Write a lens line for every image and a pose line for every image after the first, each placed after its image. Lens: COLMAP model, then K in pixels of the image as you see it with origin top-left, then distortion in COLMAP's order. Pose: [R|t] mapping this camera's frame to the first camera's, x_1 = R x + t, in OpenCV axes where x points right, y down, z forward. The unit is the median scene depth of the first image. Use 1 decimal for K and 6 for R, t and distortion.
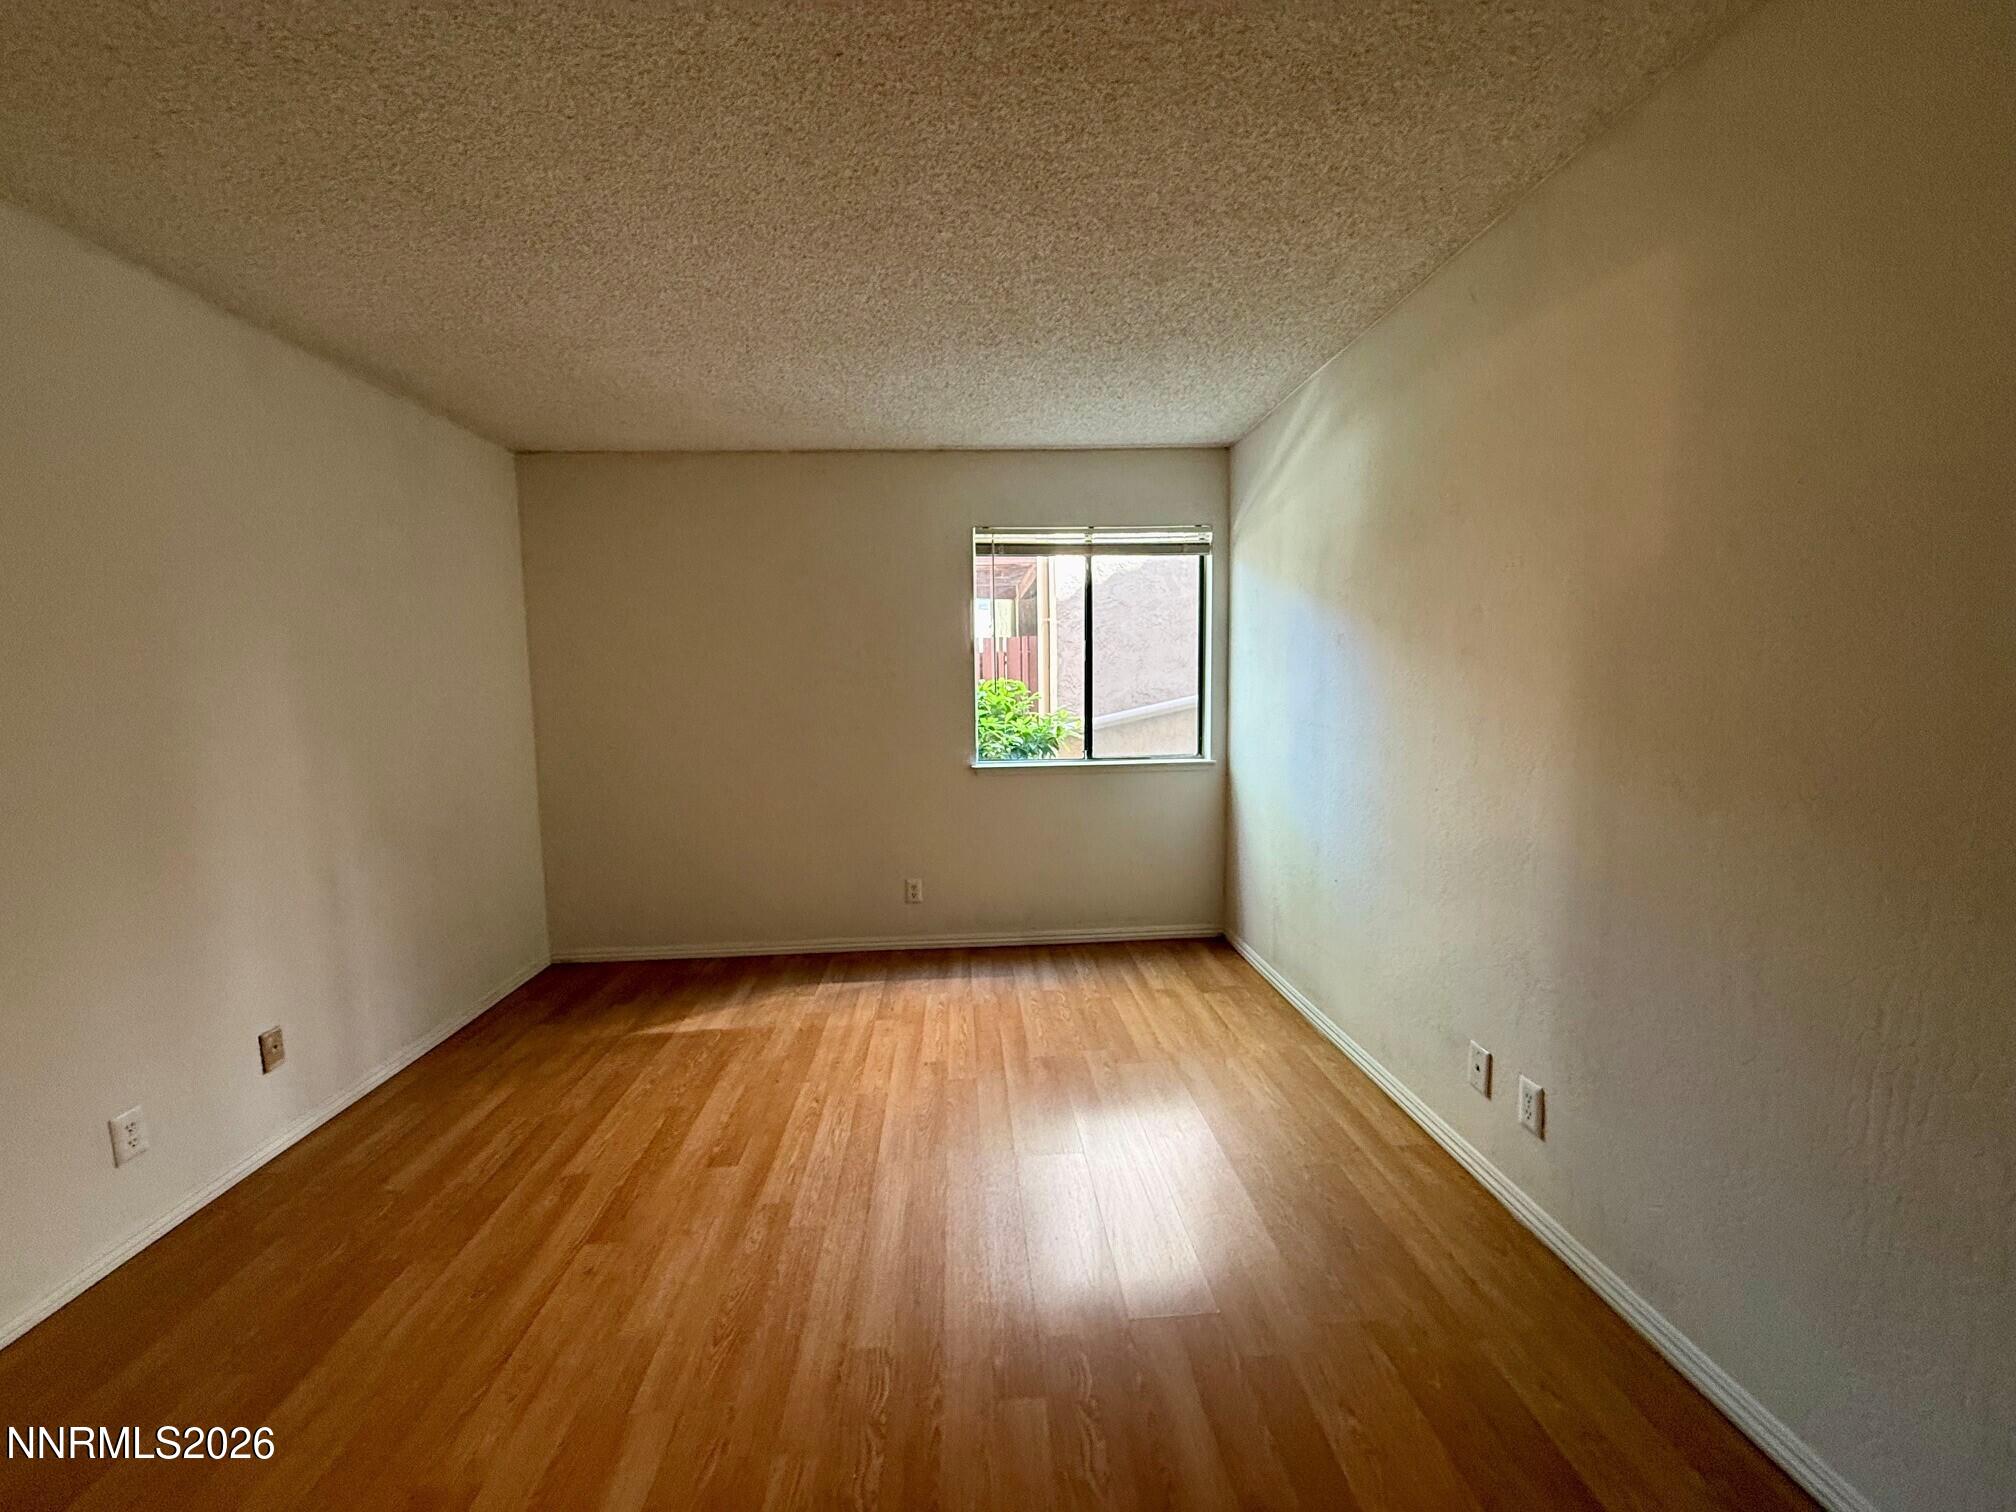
lens RADIAL K [[802.5, 0, 1003.0], [0, 802.5, 755.1], [0, 0, 1]] dist [-0.000531, 0.000184]
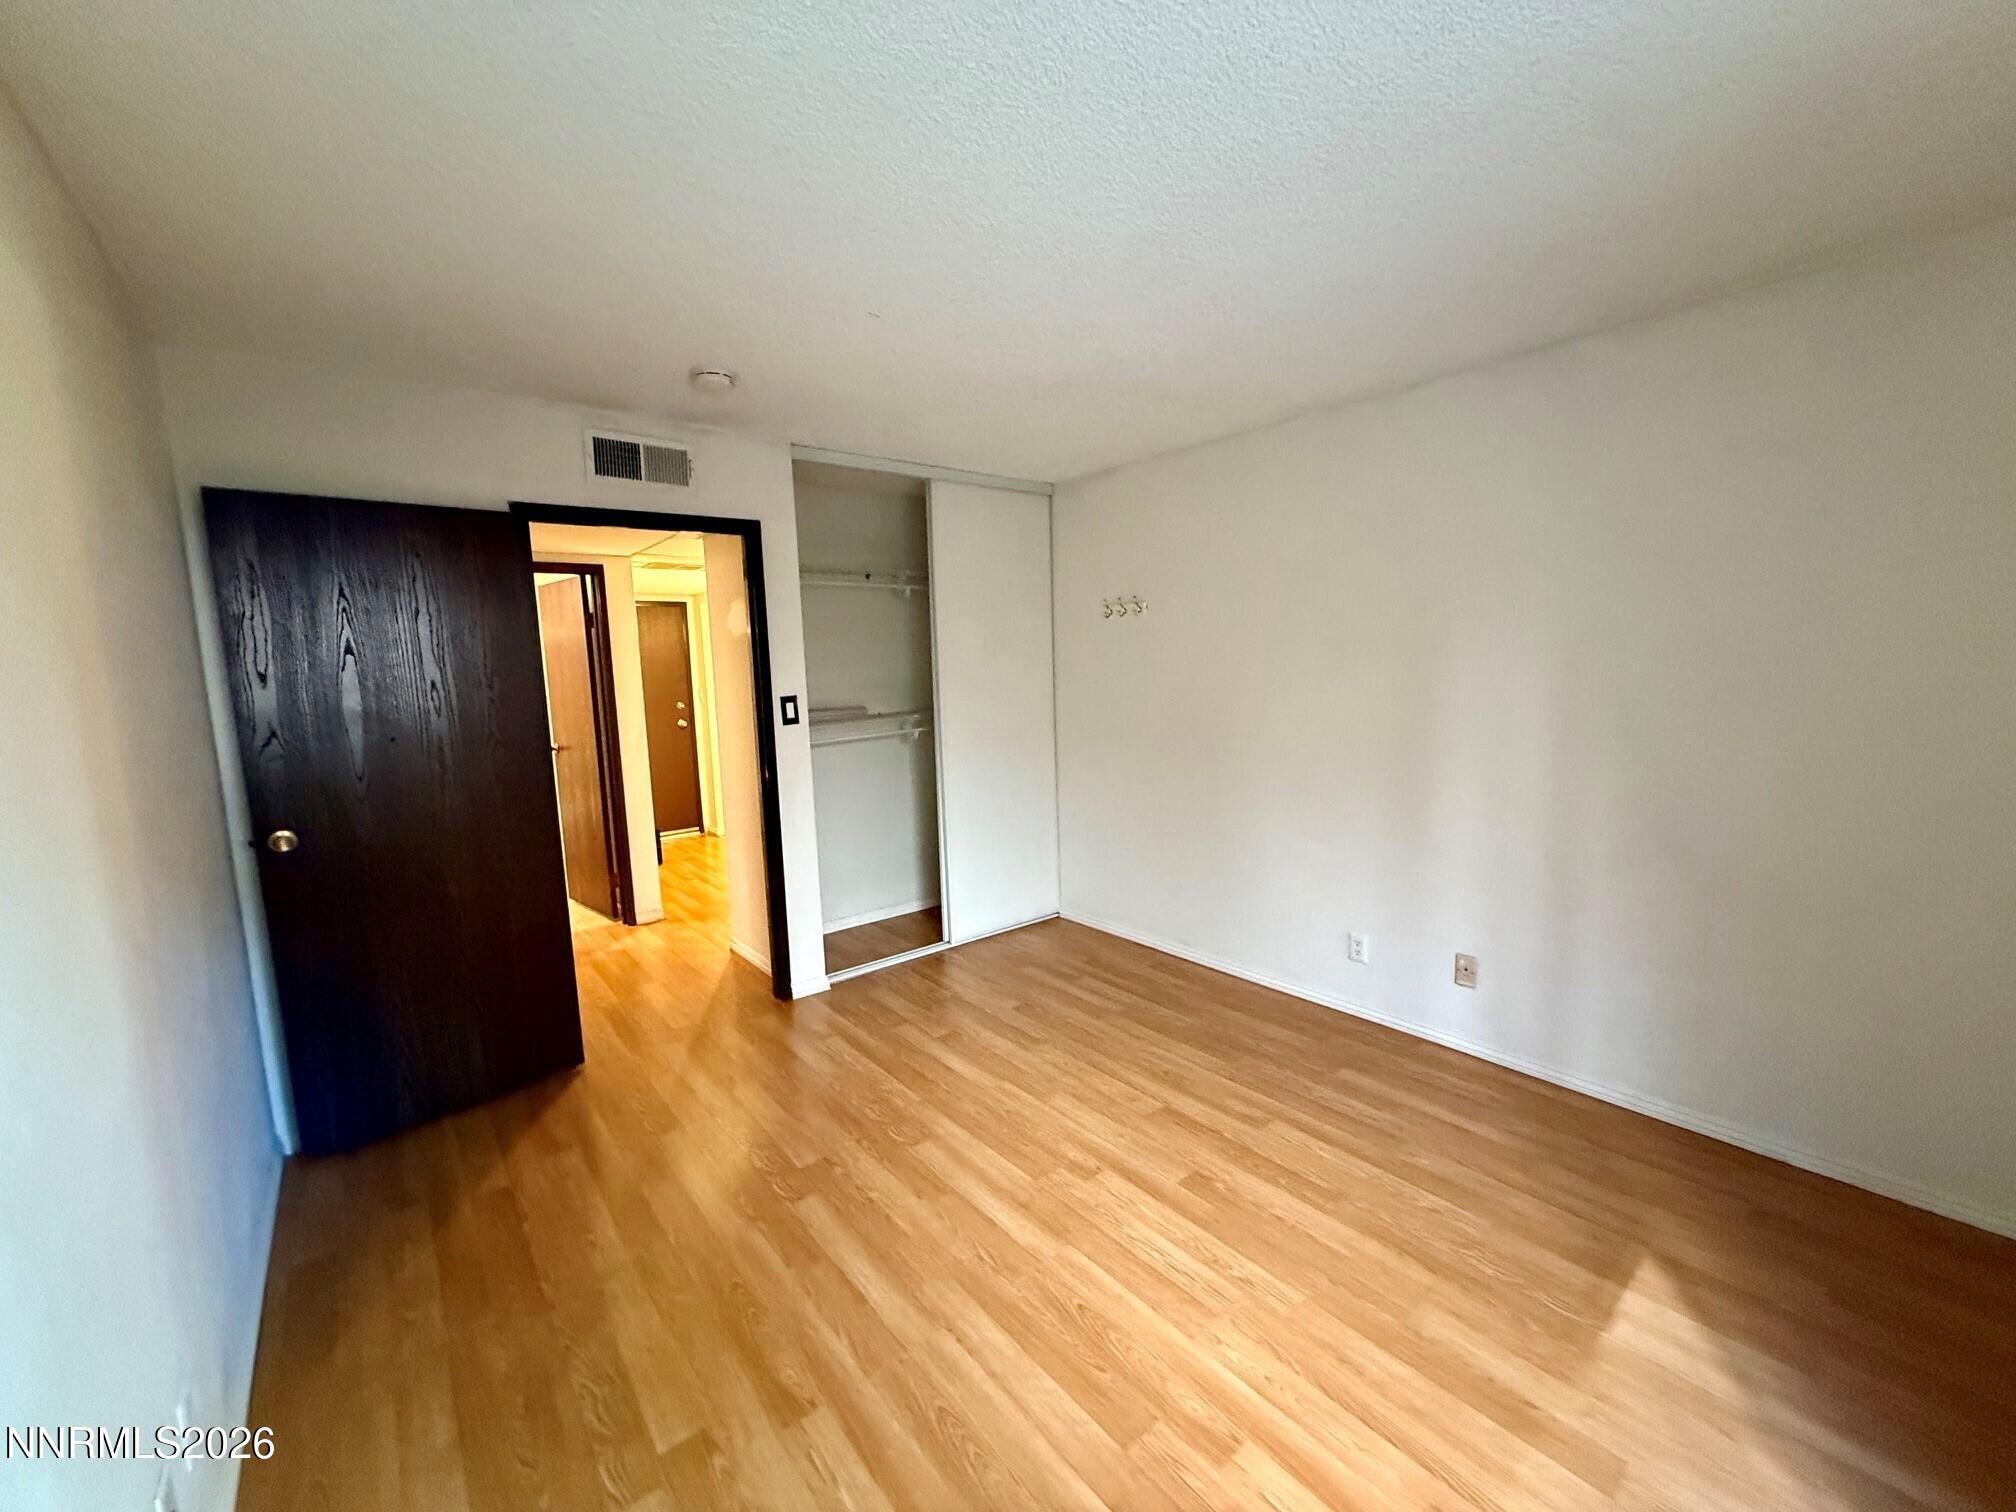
lens RADIAL K [[802.5, 0, 1003.0], [0, 802.5, 755.1], [0, 0, 1]] dist [-0.000531, 0.000184]
pose [[-0.809364, 0.116896, -0.575557, 0.317546], [-0.010024, 0.977100, 0.212545, -0.198338], [0.587222, 0.177796, -0.789657, 1.372230]]
